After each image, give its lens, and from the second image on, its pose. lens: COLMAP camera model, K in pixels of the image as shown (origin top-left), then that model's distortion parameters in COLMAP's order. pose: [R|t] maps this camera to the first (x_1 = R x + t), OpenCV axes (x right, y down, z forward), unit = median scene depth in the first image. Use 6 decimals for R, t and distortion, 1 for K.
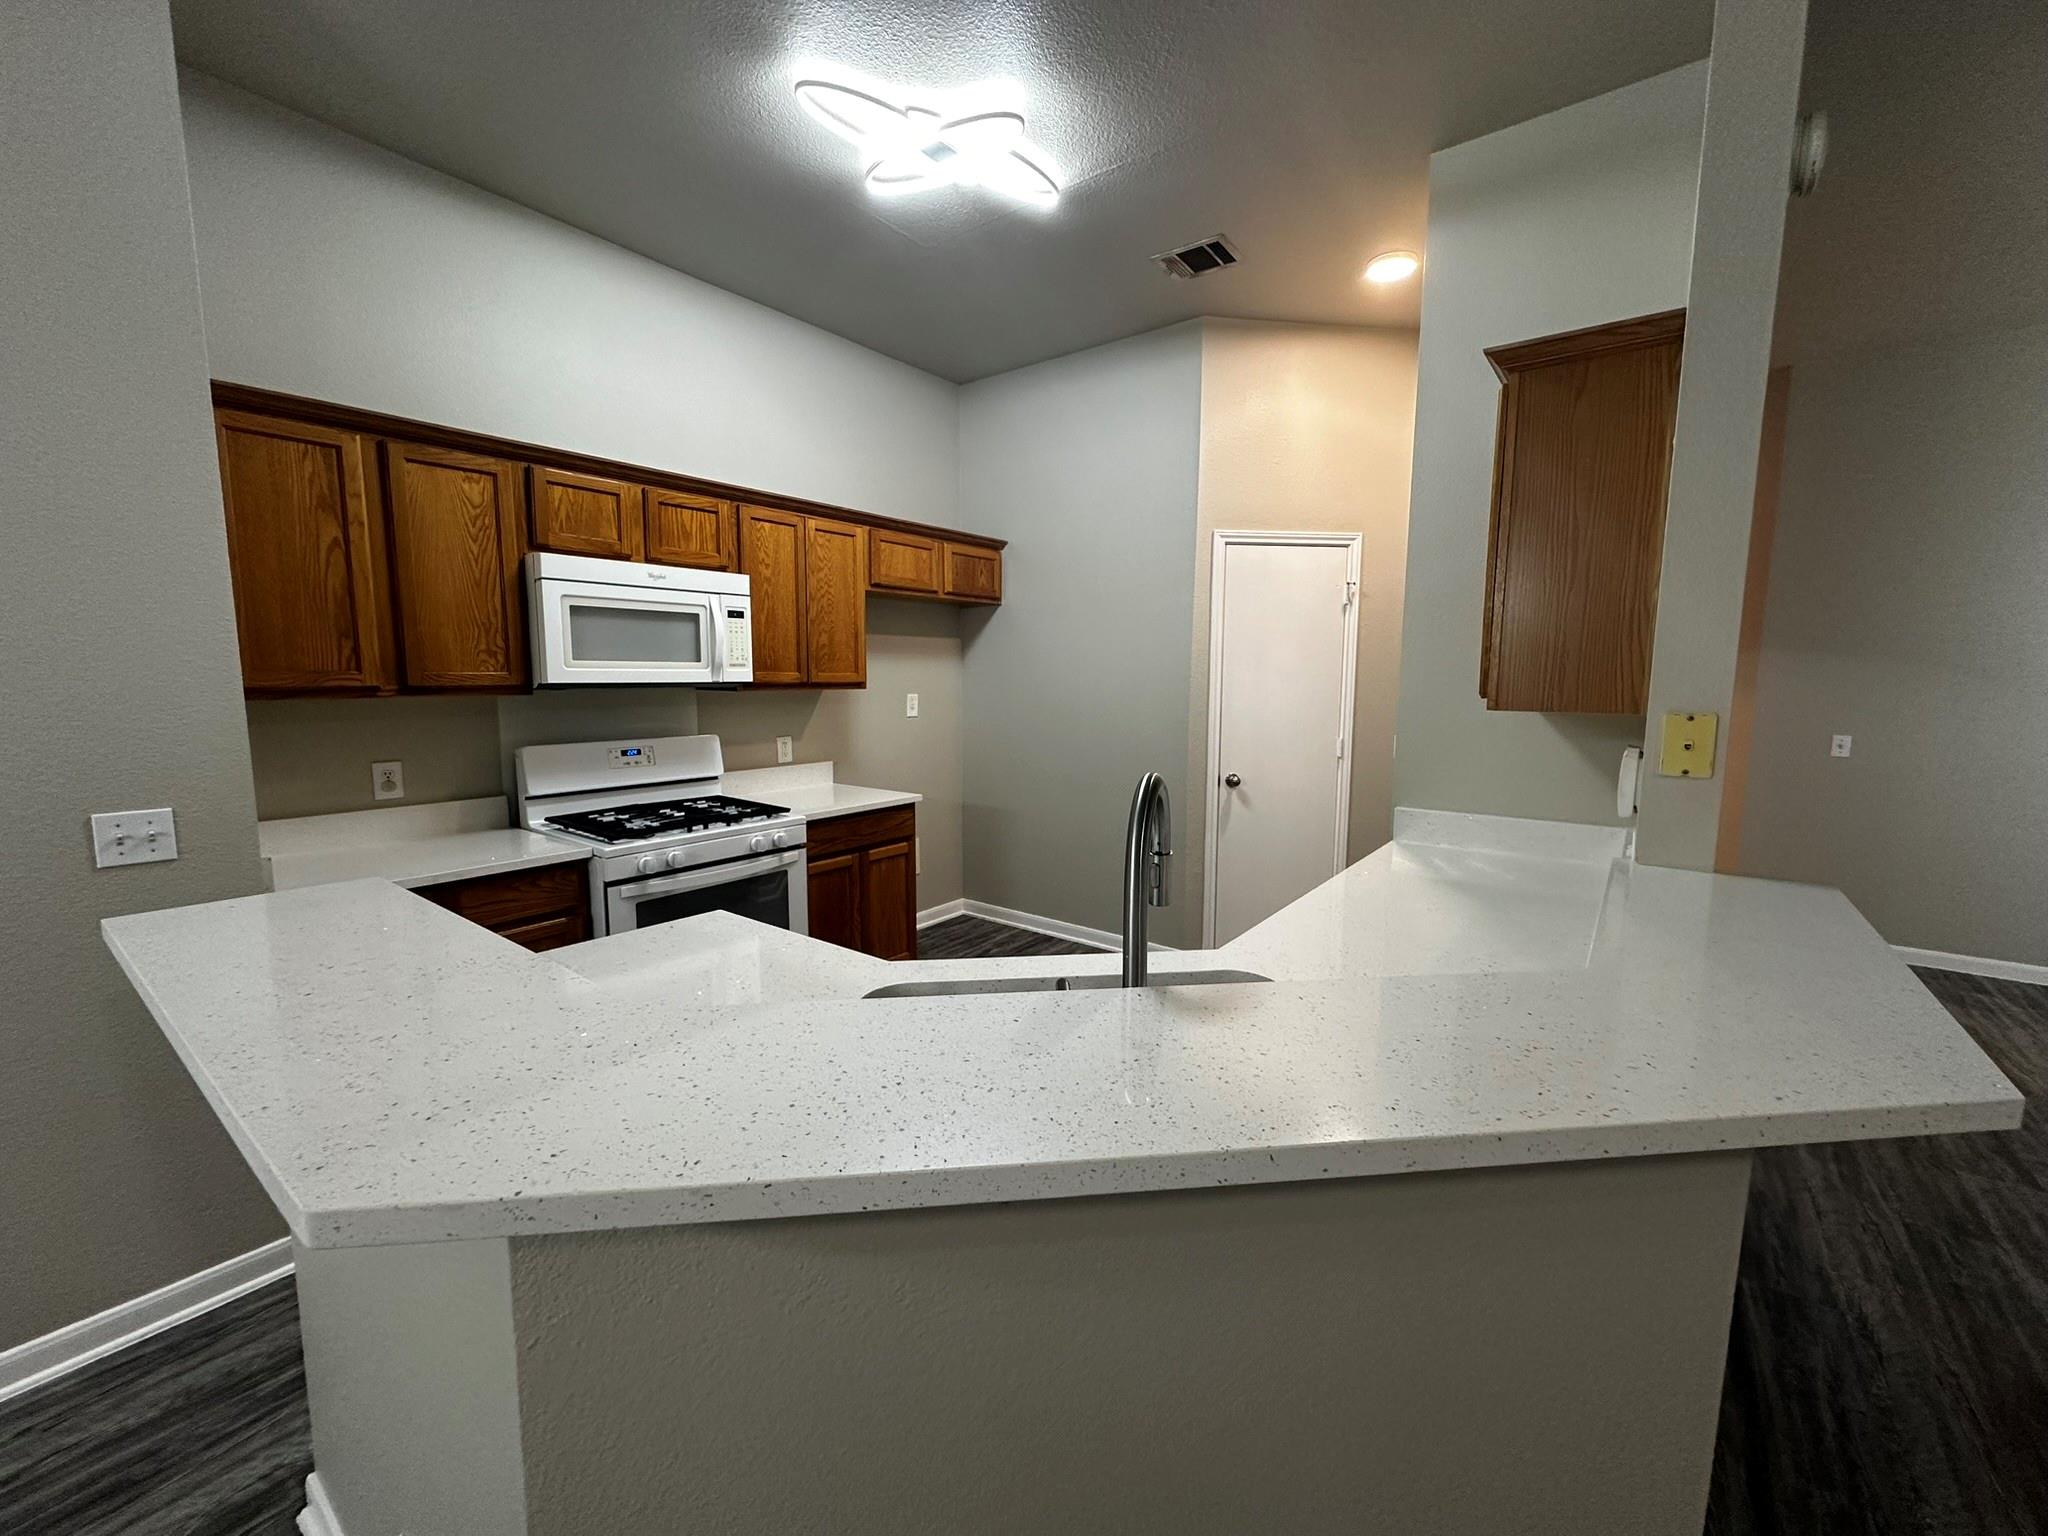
lens RADIAL K [[813.5, 0, 1024.2], [0, 813.5, 767.6], [0, 0, 1]] dist [-0.002871, 0.000816]
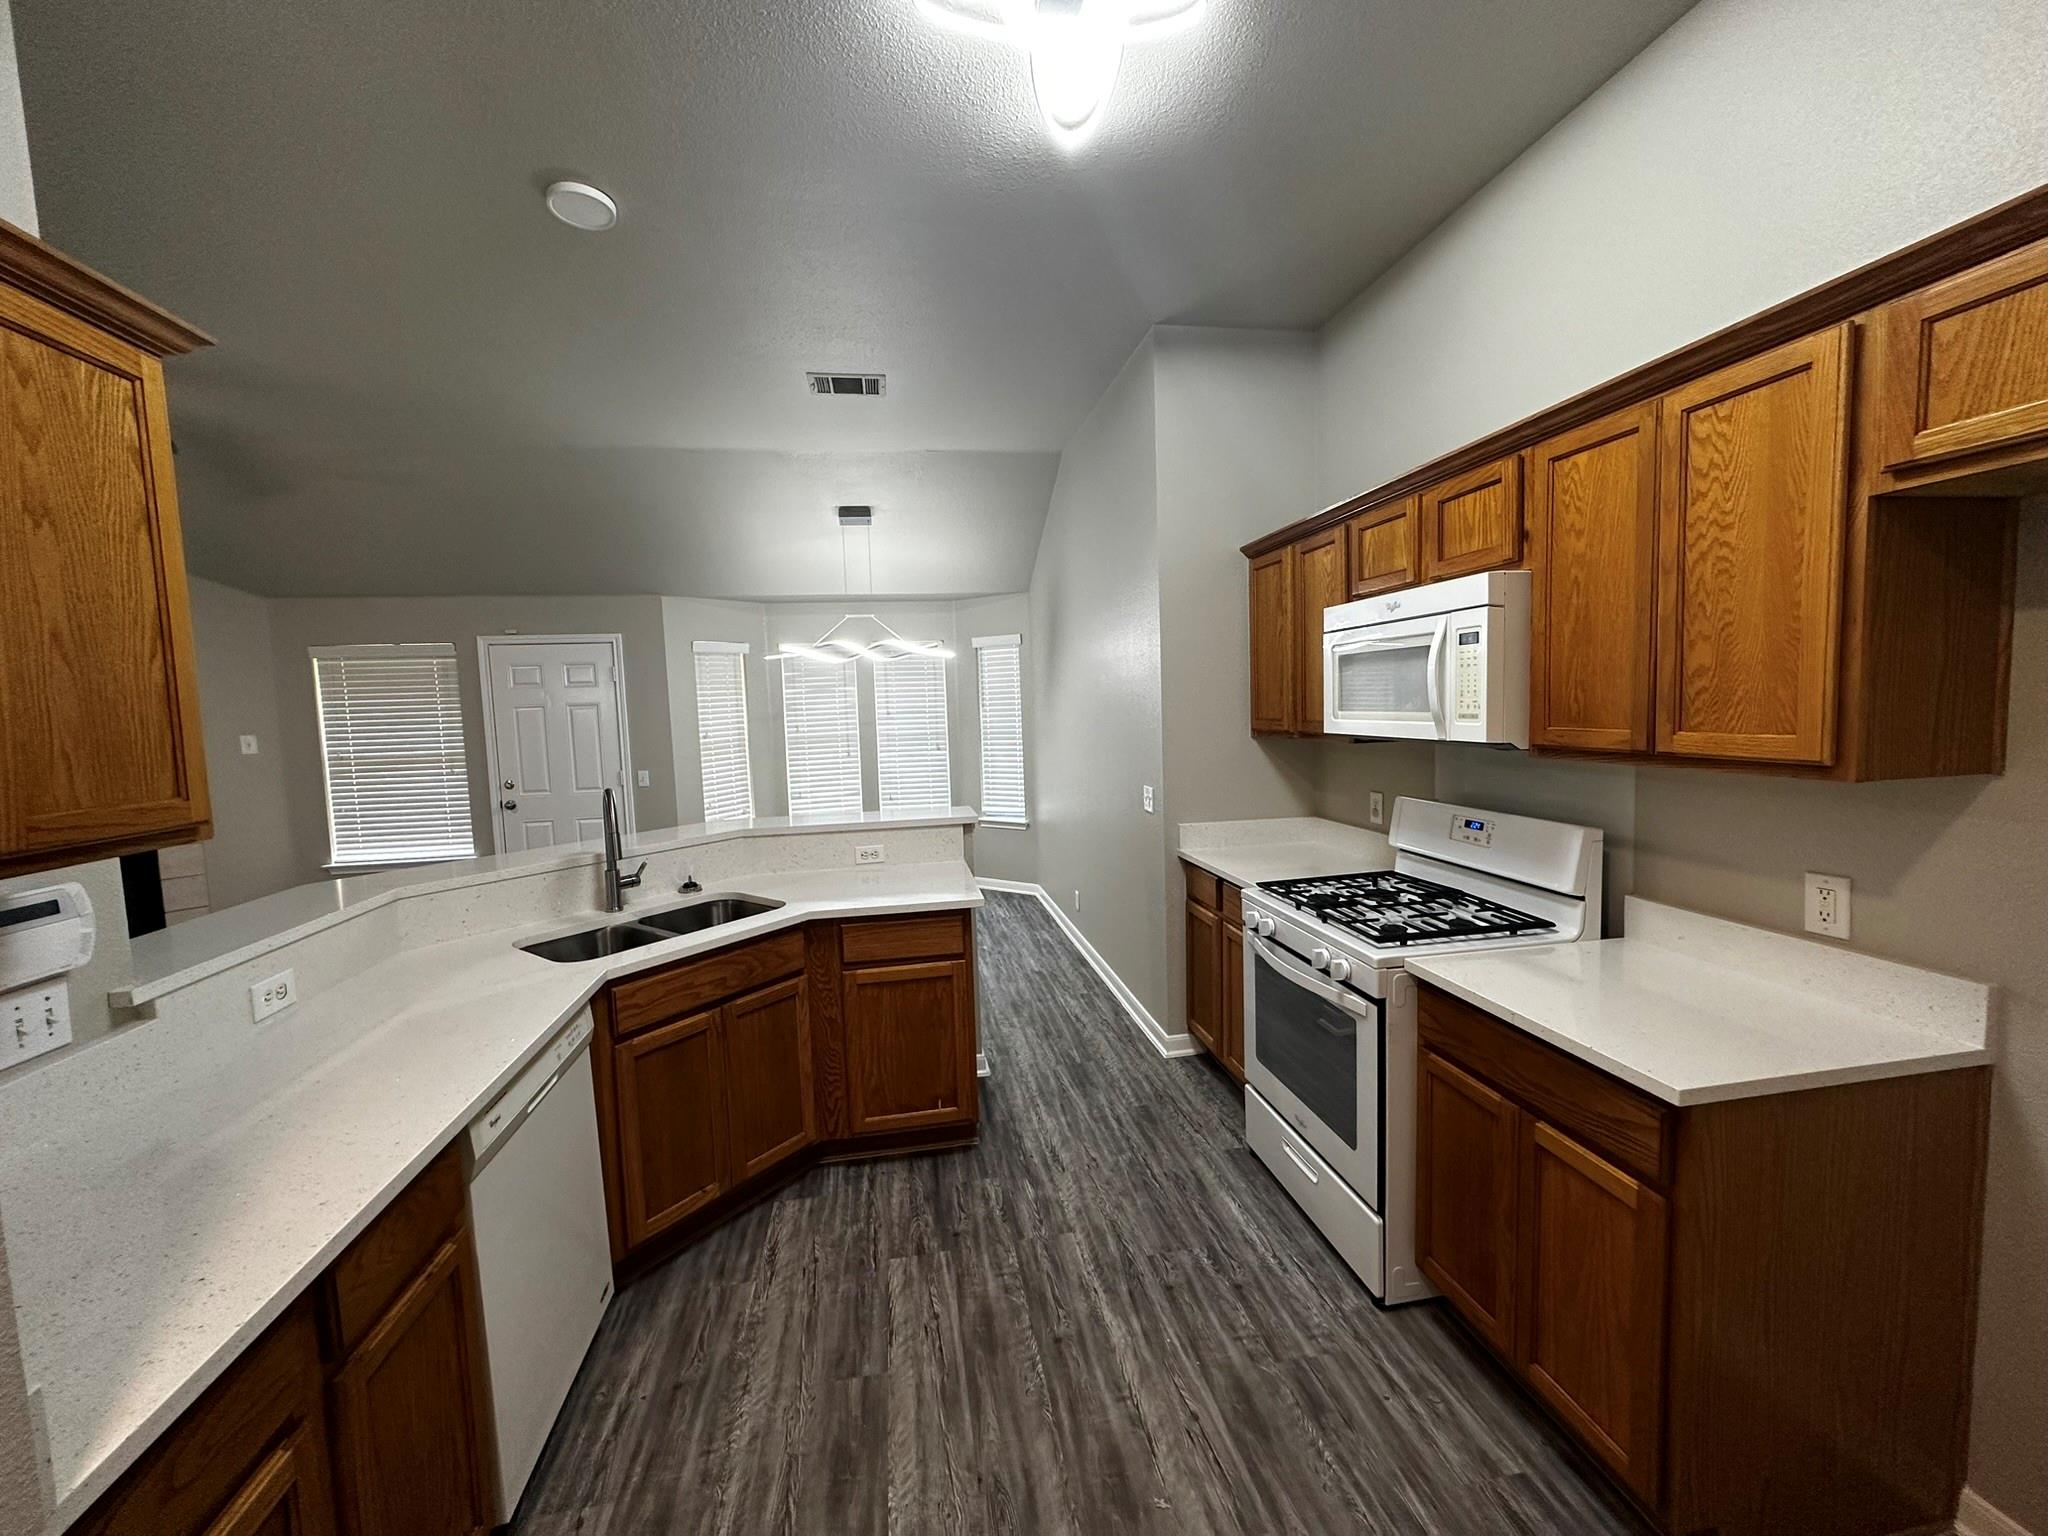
lens RADIAL K [[813.5, 0, 1025.2], [0, 813.5, 767.0], [0, 0, 1]] dist [-0.002871, 0.000816]
pose [[-0.674412, 0.075918, -0.734442, 0.372147], [-0.056825, 0.986413, 0.154144, -0.169786], [0.736165, 0.145691, -0.660935, 1.201172]]
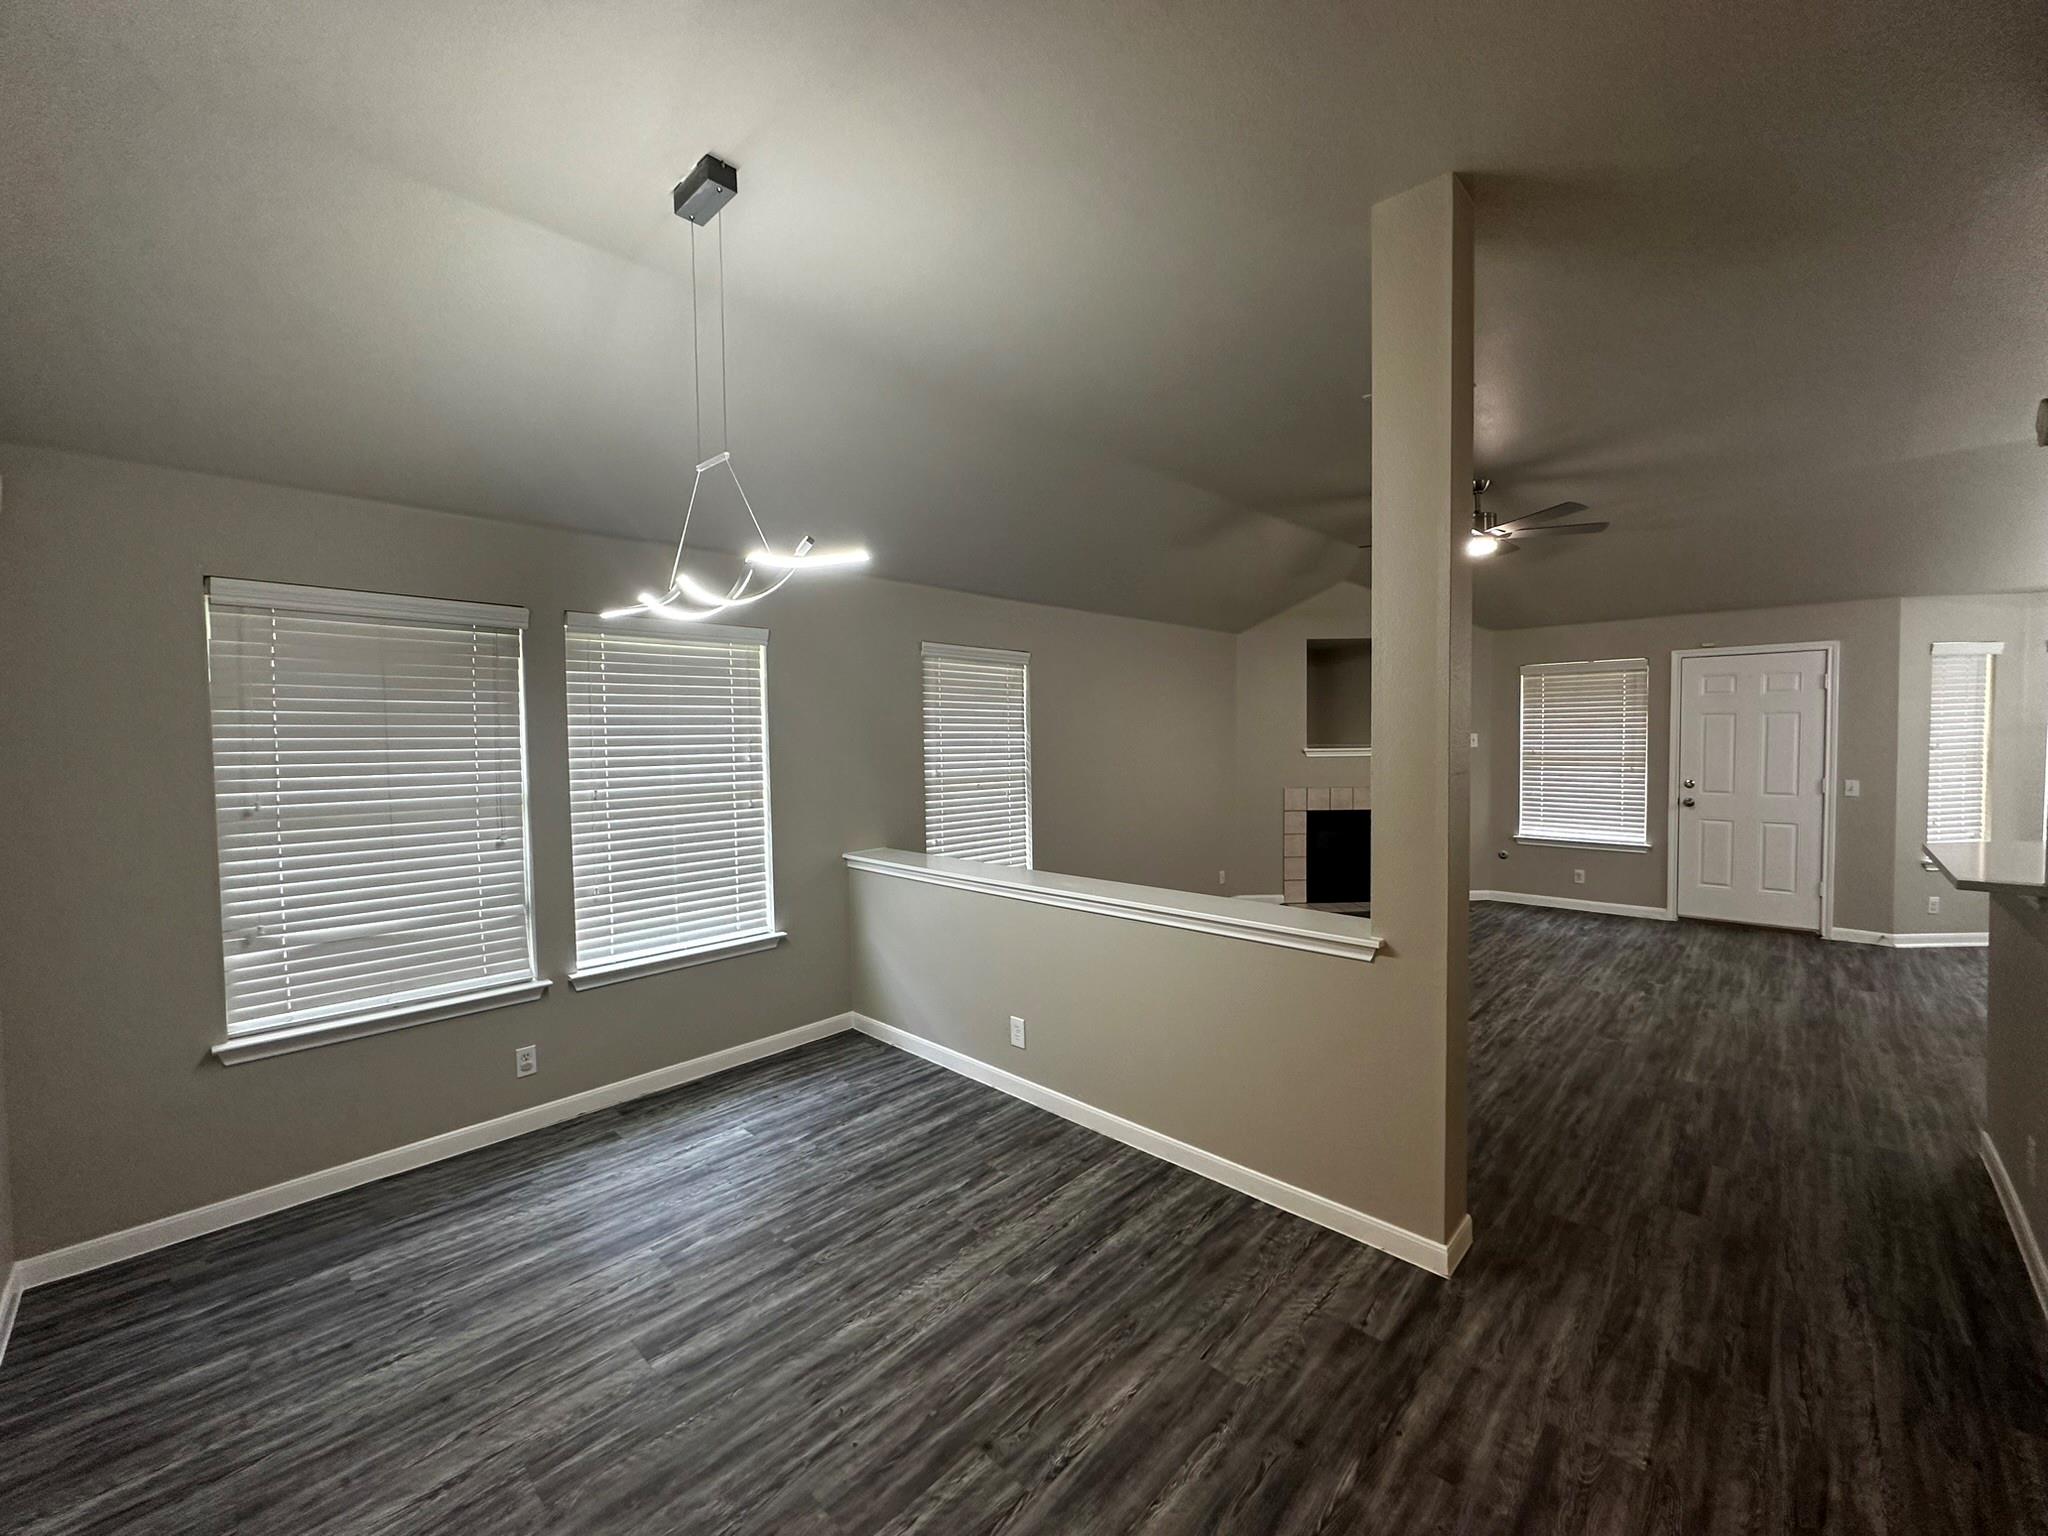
lens RADIAL K [[813.5, 0, 1023.8], [0, 813.5, 769.5], [0, 0, 1]] dist [-0.002871, 0.000816]
pose [[-0.994231, 0.004161, 0.107179, 1.259323], [0.021450, 0.986776, 0.160667, -0.178109], [-0.105093, 0.162039, -0.981172, 1.293423]]
